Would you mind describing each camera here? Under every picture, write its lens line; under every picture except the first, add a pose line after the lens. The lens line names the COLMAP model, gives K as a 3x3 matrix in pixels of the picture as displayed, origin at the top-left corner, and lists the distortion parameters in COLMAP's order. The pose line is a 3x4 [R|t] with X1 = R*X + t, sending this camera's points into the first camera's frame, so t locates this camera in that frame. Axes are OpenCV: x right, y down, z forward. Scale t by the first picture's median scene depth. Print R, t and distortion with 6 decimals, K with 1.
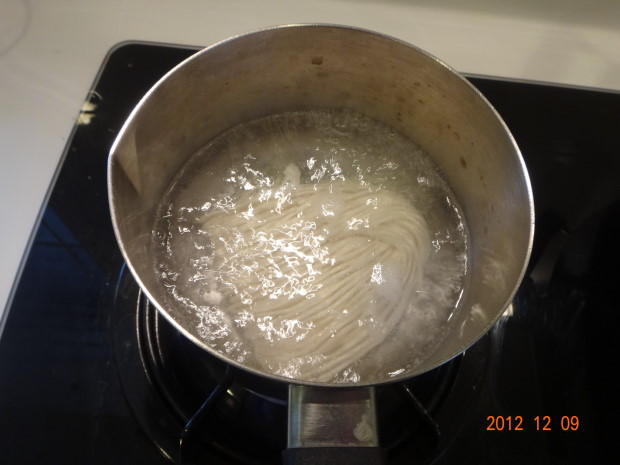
lens RADIAL K [[460.8, 0, 310.0], [0, 460.8, 232.5], [0, 0, 1]] dist [-0.052591, -0.001412]
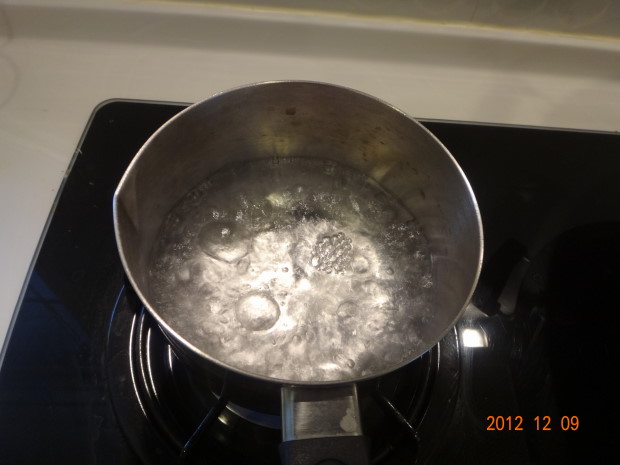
lens RADIAL K [[460.8, 0, 310.0], [0, 460.8, 232.5], [0, 0, 1]] dist [-0.052591, -0.001412]
pose [[0.997534, -0.043840, 0.054814, -0.014130], [0.049179, 0.993753, -0.100186, 0.046525], [-0.050079, 0.102634, 0.993458, -0.122428]]
